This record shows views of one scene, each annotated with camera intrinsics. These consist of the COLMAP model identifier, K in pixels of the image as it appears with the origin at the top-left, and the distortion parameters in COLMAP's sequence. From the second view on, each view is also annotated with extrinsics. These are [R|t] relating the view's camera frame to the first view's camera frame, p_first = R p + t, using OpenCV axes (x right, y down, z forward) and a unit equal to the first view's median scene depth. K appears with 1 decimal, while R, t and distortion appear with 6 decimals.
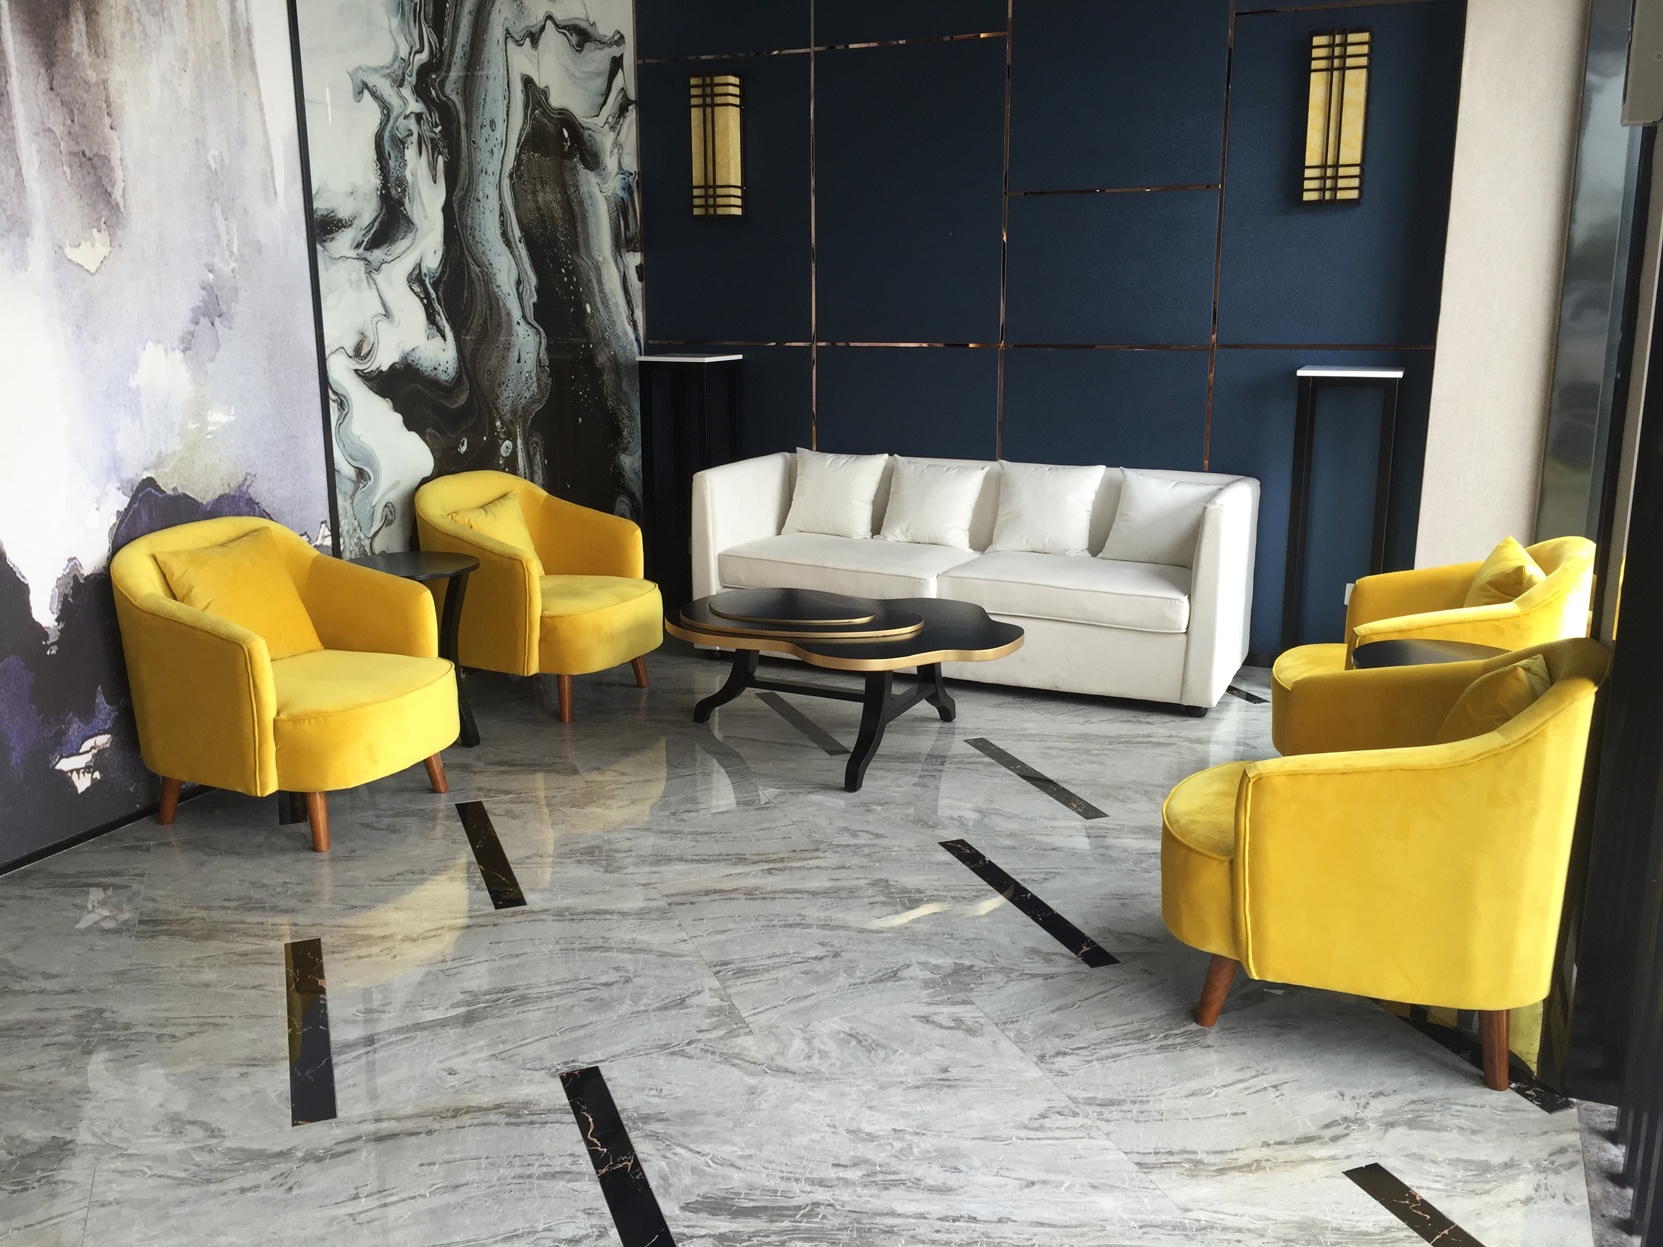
lens RADIAL K [[1375.0, 0, 831.5], [0, 1375.0, 623.5], [0, 0, 1]] dist [0.089244, -0.116523]
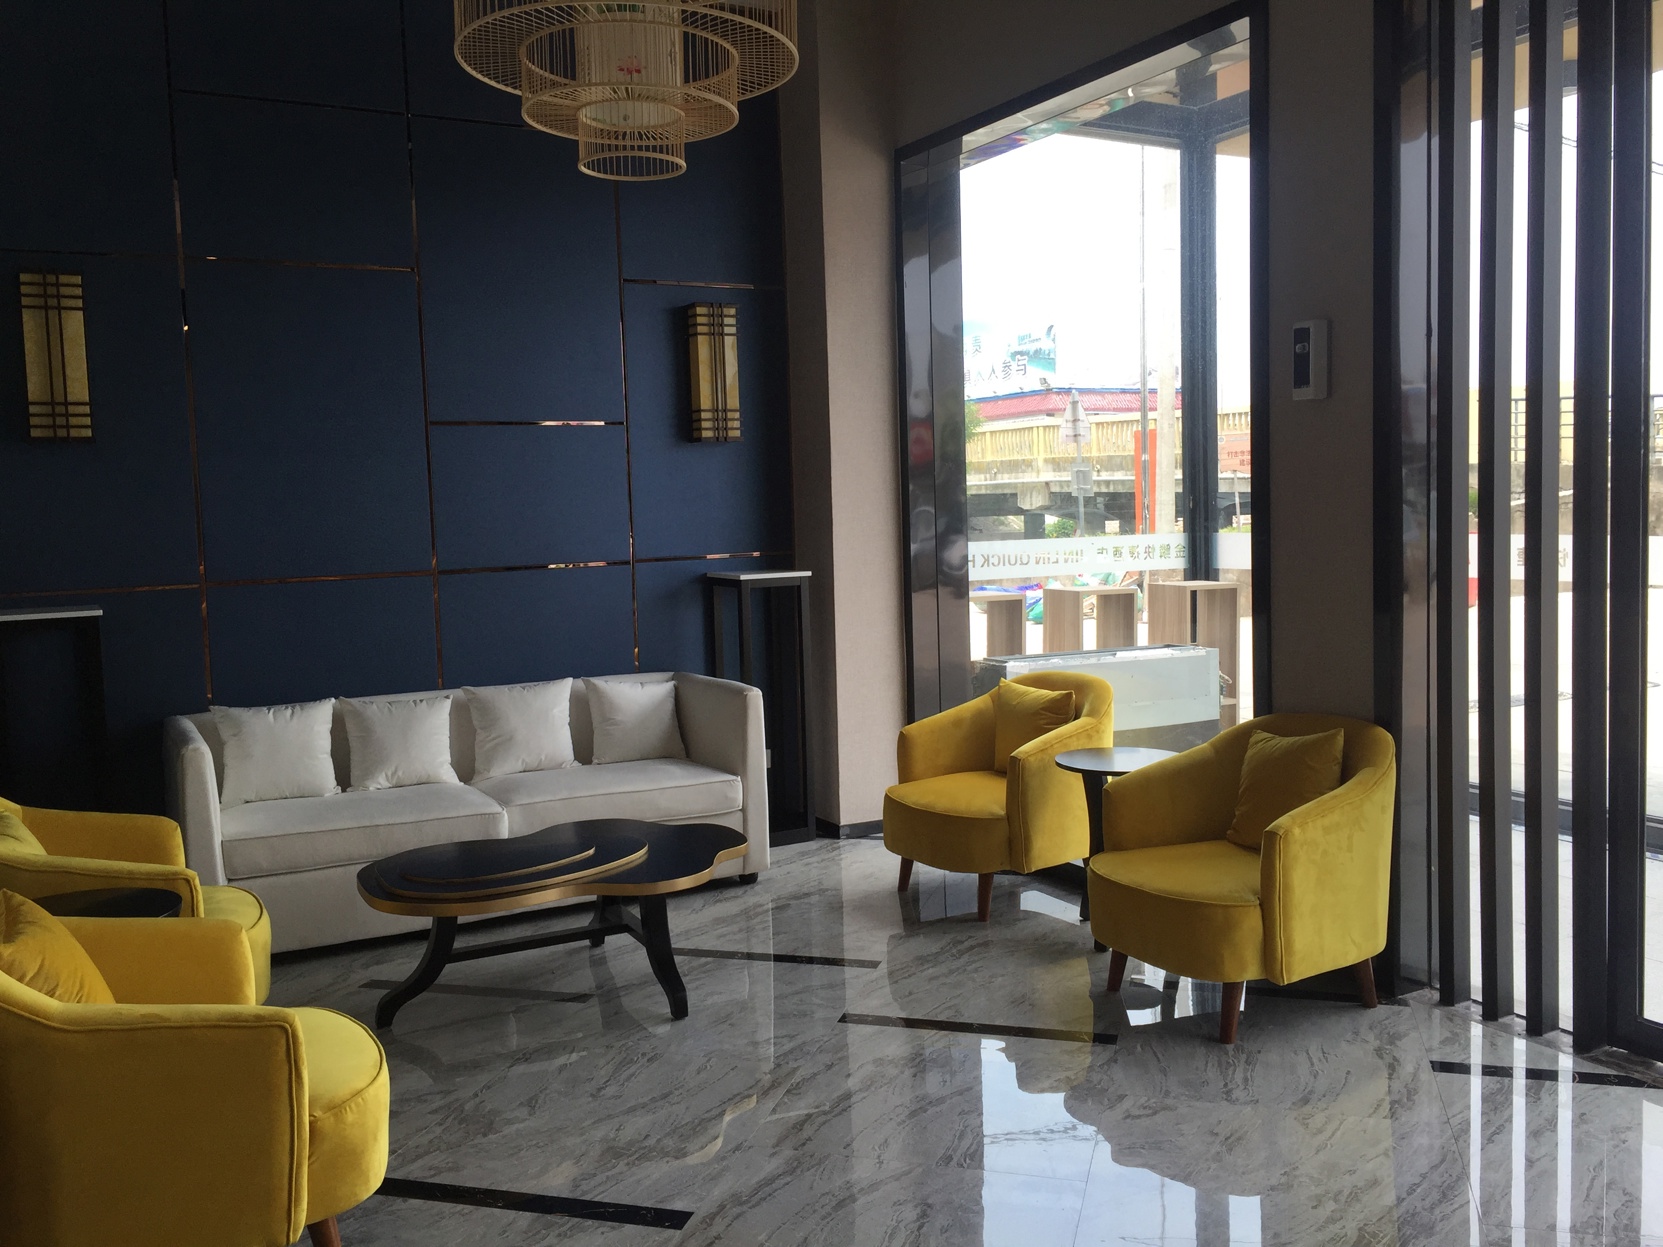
lens RADIAL K [[1375.0, 0, 831.5], [0, 1375.0, 623.5], [0, 0, 1]] dist [0.089244, -0.116523]
pose [[0.624752, -0.087805, 0.775870, -0.479447], [0.214113, 0.974834, -0.062088, -0.047507], [-0.750893, 0.204914, 0.627830, 0.193768]]
